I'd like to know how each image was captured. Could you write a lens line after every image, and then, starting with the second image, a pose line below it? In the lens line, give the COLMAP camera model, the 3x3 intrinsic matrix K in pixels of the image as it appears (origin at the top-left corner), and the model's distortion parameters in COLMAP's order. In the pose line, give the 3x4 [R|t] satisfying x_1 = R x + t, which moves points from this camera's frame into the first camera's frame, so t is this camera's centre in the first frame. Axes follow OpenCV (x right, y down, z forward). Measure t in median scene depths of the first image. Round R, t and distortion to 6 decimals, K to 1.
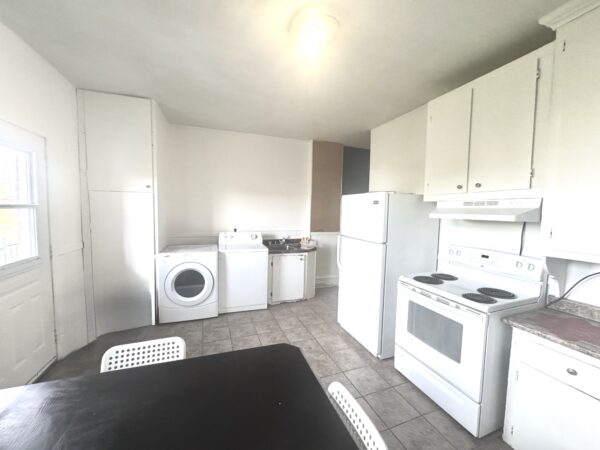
lens RADIAL K [[240.6, 0, 300.5], [0, 240.6, 224.9], [0, 0, 1]] dist [-0.003473, 0.001206]
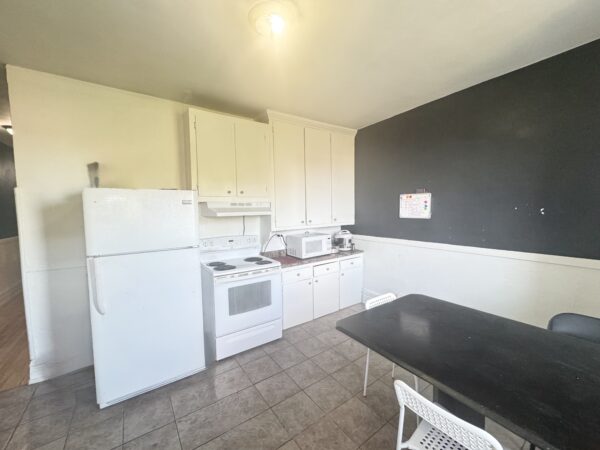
lens RADIAL K [[240.6, 0, 296.9], [0, 240.6, 227.4], [0, 0, 1]] dist [-0.003473, 0.001206]
pose [[-0.234726, -0.082965, 0.968515, -0.794257], [0.076461, 0.991688, 0.103481, -0.076934], [-0.969050, 0.098343, -0.226431, 1.027460]]
